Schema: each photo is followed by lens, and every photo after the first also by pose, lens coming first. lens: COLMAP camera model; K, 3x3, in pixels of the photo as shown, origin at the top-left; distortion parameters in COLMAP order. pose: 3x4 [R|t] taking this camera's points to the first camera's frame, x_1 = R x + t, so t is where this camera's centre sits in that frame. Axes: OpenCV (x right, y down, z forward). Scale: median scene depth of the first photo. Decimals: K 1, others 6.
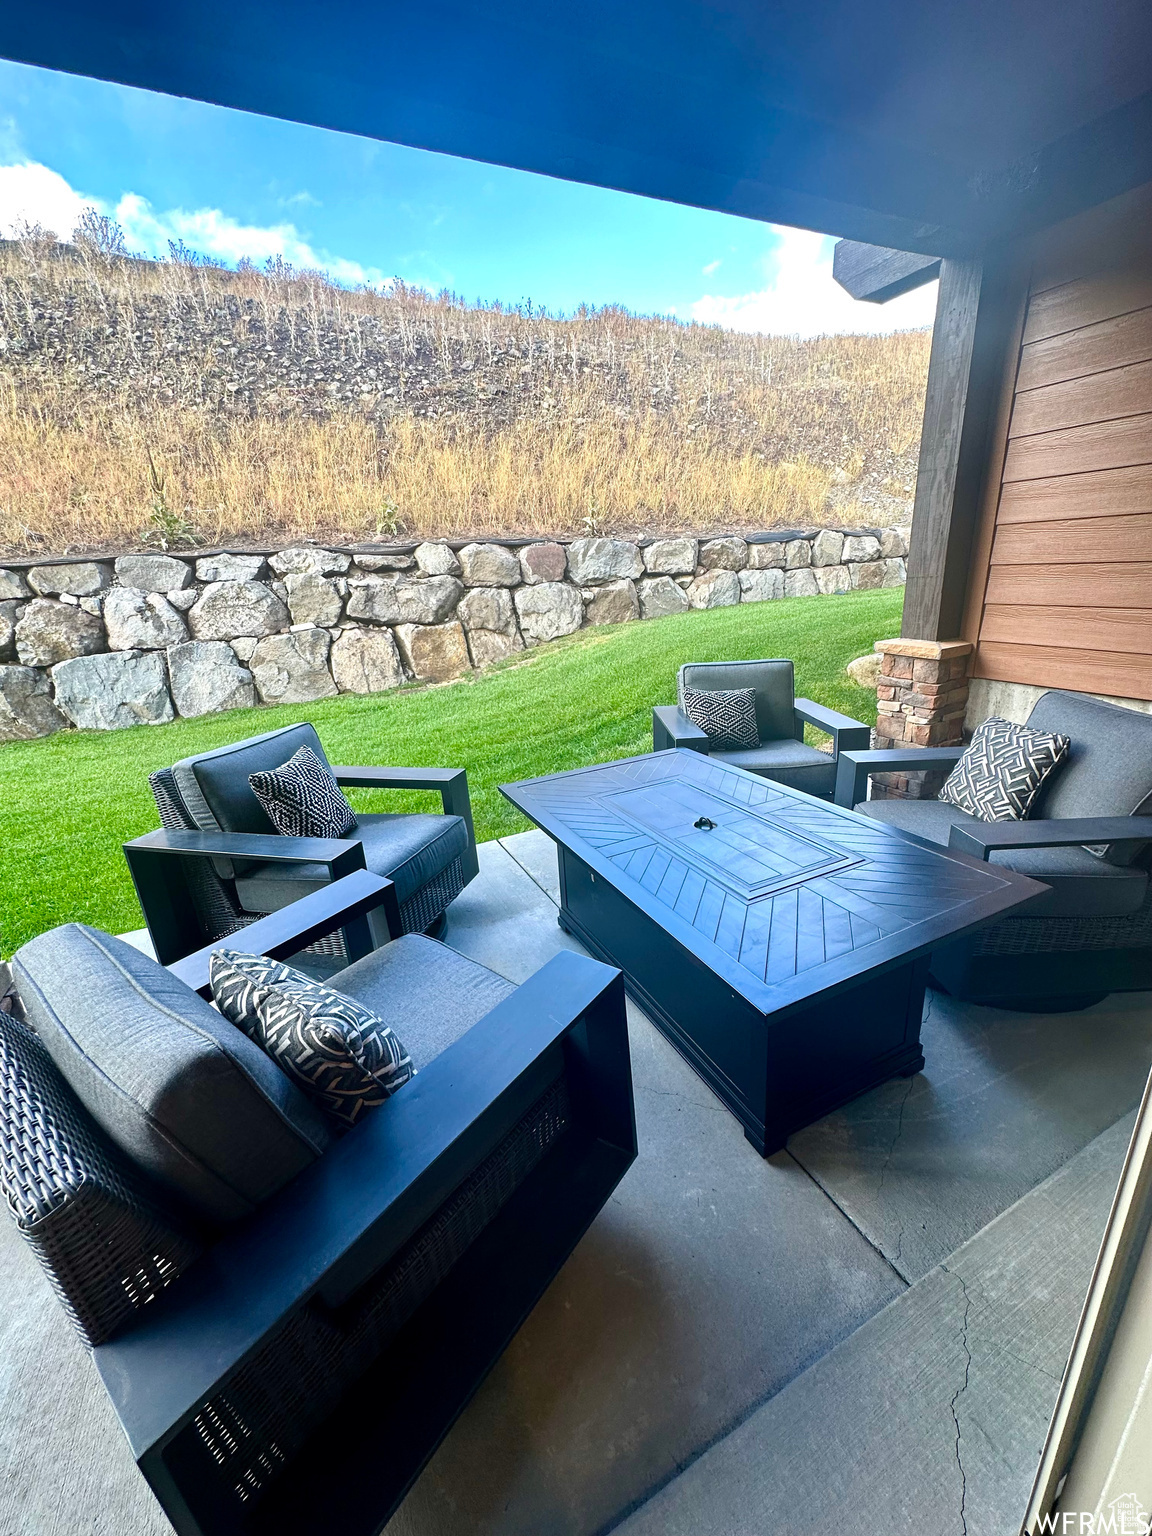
lens RADIAL K [[615.8, 0, 581.1], [0, 615.8, 775.7], [0, 0, 1]] dist [-0.001325, 0.000546]
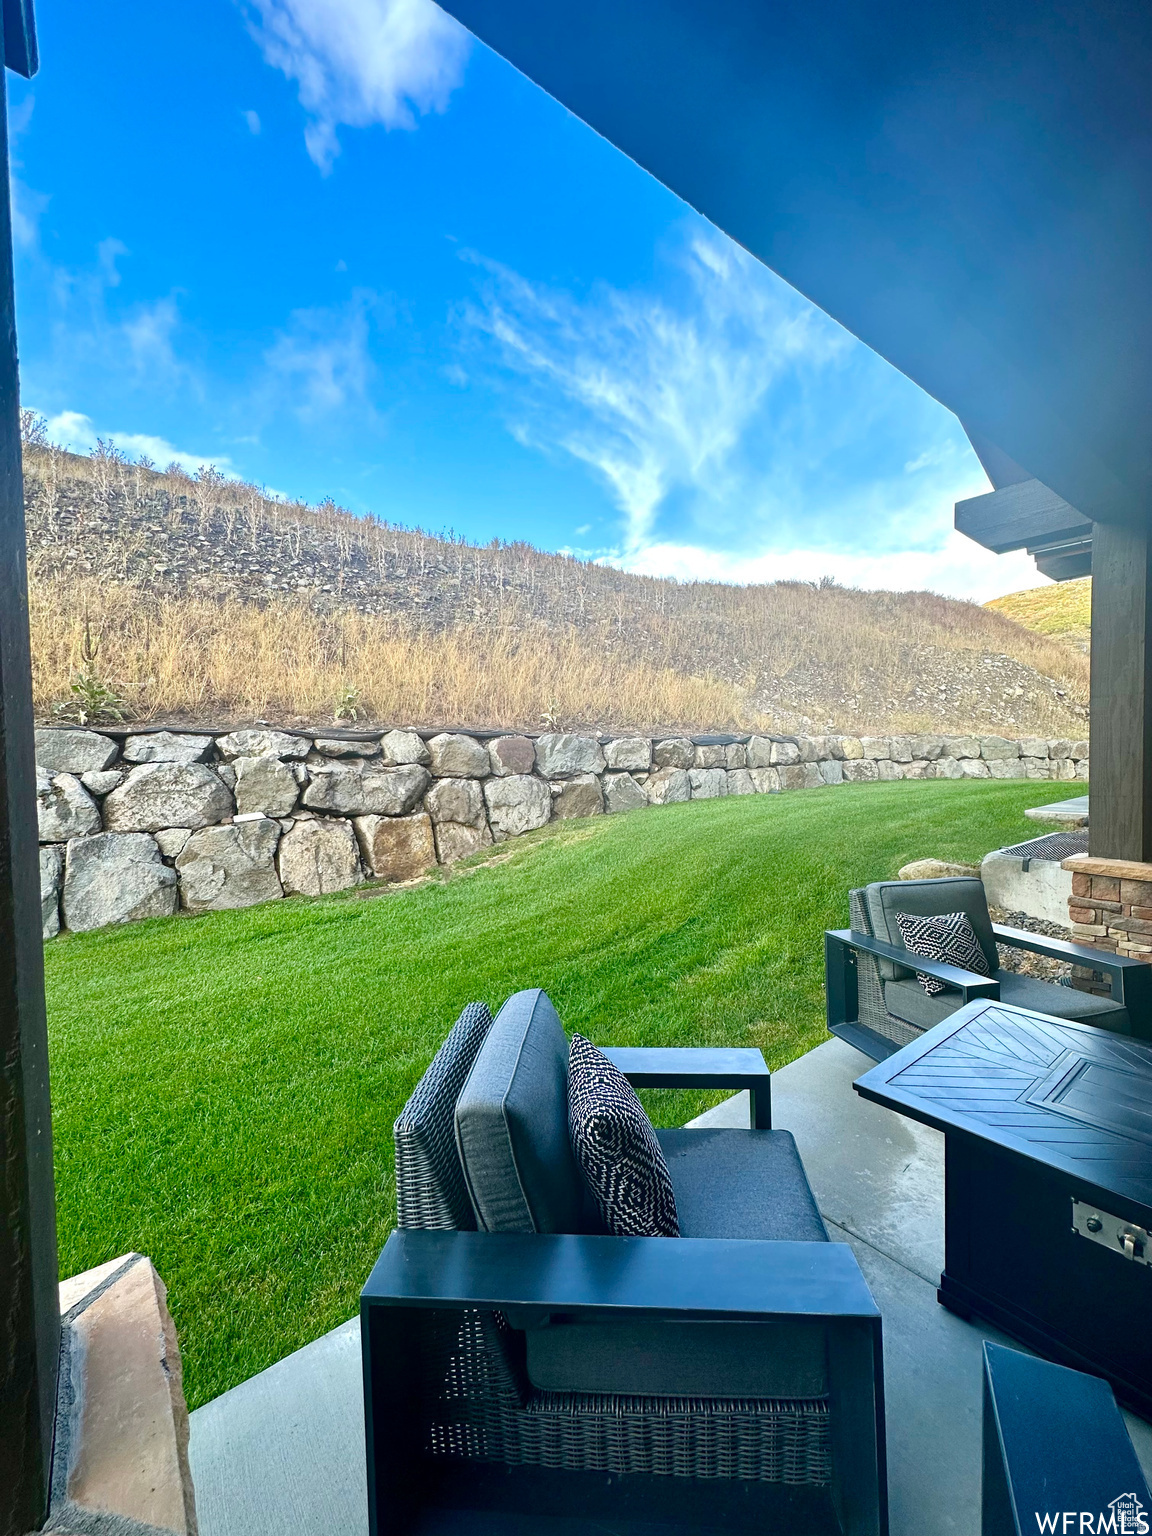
lens RADIAL K [[615.8, 0, 581.1], [0, 615.8, 775.7], [0, 0, 1]] dist [-0.001325, 0.000546]
pose [[0.978157, 0.032703, 0.205279, -0.158772], [0.028941, 0.956503, -0.290284, -0.032664], [-0.205843, 0.289884, 0.934663, 0.087193]]
